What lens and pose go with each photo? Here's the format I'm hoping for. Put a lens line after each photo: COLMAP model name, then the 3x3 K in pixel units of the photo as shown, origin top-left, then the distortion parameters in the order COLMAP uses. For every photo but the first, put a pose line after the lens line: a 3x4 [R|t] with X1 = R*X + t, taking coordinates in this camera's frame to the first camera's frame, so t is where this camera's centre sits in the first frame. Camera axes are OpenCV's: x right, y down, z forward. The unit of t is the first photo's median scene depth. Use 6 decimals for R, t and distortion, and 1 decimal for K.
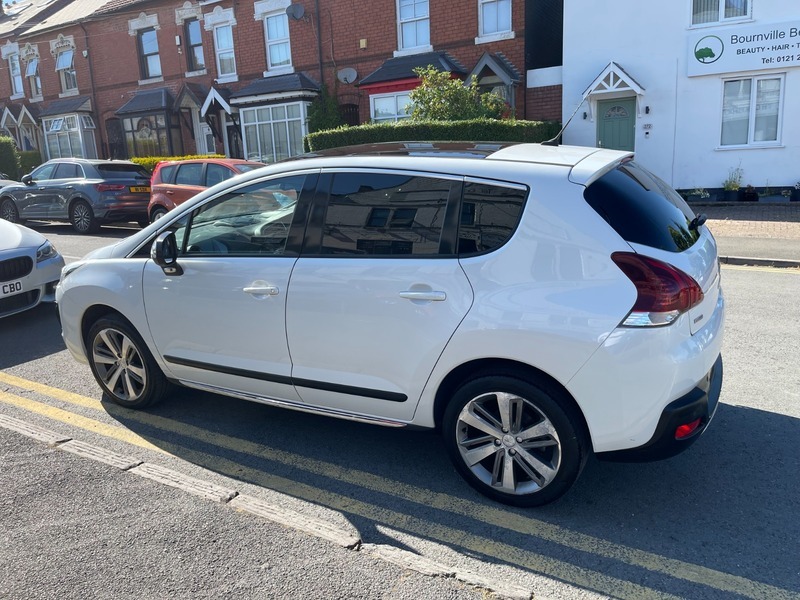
lens RADIAL K [[605.7, 0, 406.2], [0, 605.7, 300.7], [0, 0, 1]] dist [0.079037, -0.111717]
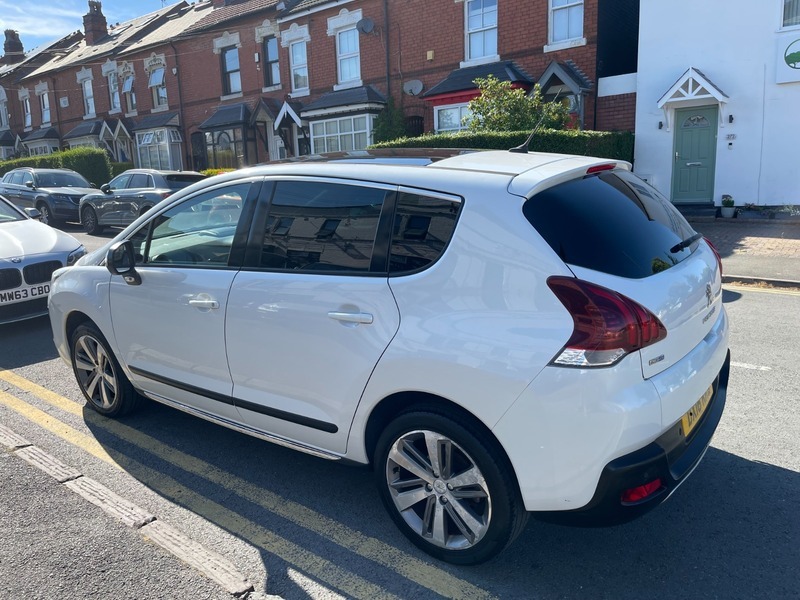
lens RADIAL K [[605.7, 0, 394.2], [0, 605.7, 302.7], [0, 0, 1]] dist [0.079037, -0.111717]
pose [[0.987960, 0.037300, -0.150148, 0.159297], [-0.039828, 0.999110, -0.013861, -0.013946], [0.149497, 0.019674, 0.988566, 0.083306]]
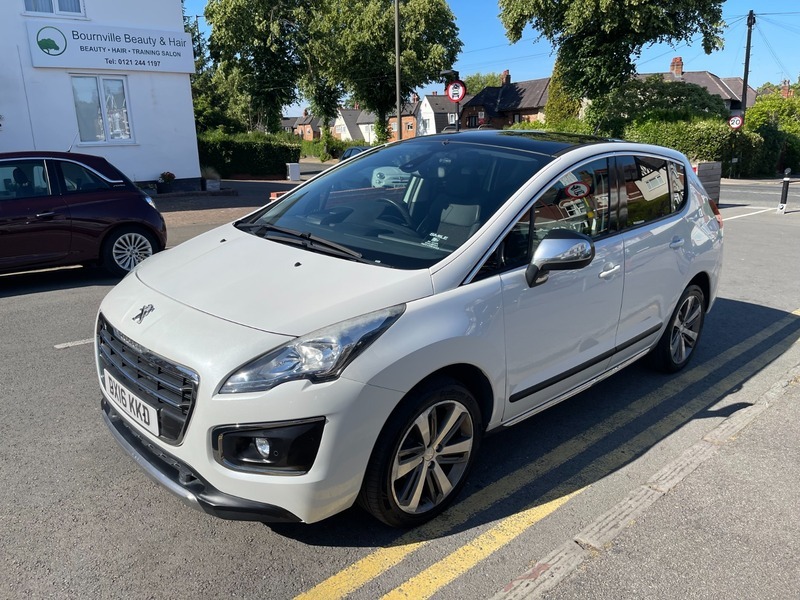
lens RADIAL K [[605.7, 0, 394.5], [0, 605.7, 299.1], [0, 0, 1]] dist [0.079037, -0.111717]
pose [[0.311786, -0.210765, 0.926481, -1.053230], [0.212993, 0.965775, 0.148026, -0.162256], [-0.925972, 0.151182, 0.346007, 0.797839]]
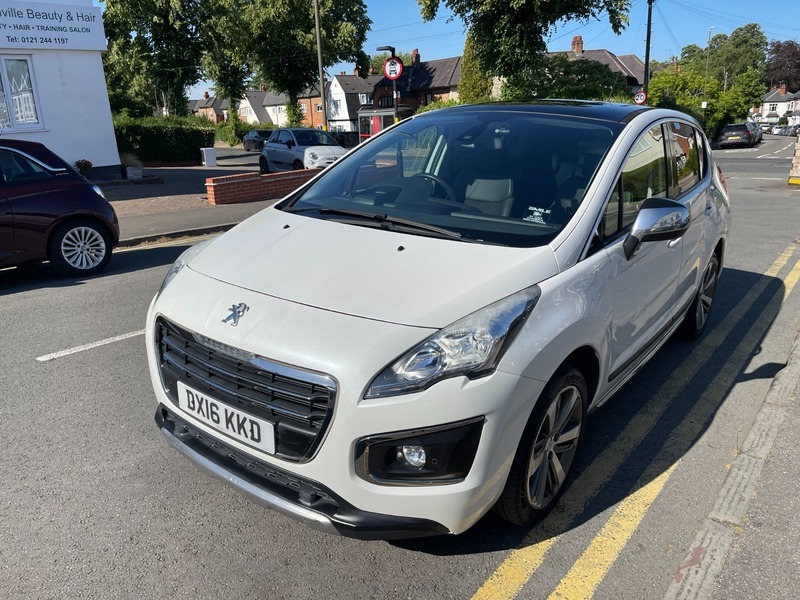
lens RADIAL K [[605.7, 0, 396.6], [0, 605.7, 301.3], [0, 0, 1]] dist [0.079037, -0.111717]
pose [[0.163534, -0.254202, 0.953225, -1.042253], [0.245112, 0.946404, 0.210332, -0.198629], [-0.955603, 0.199250, 0.217077, 0.999248]]
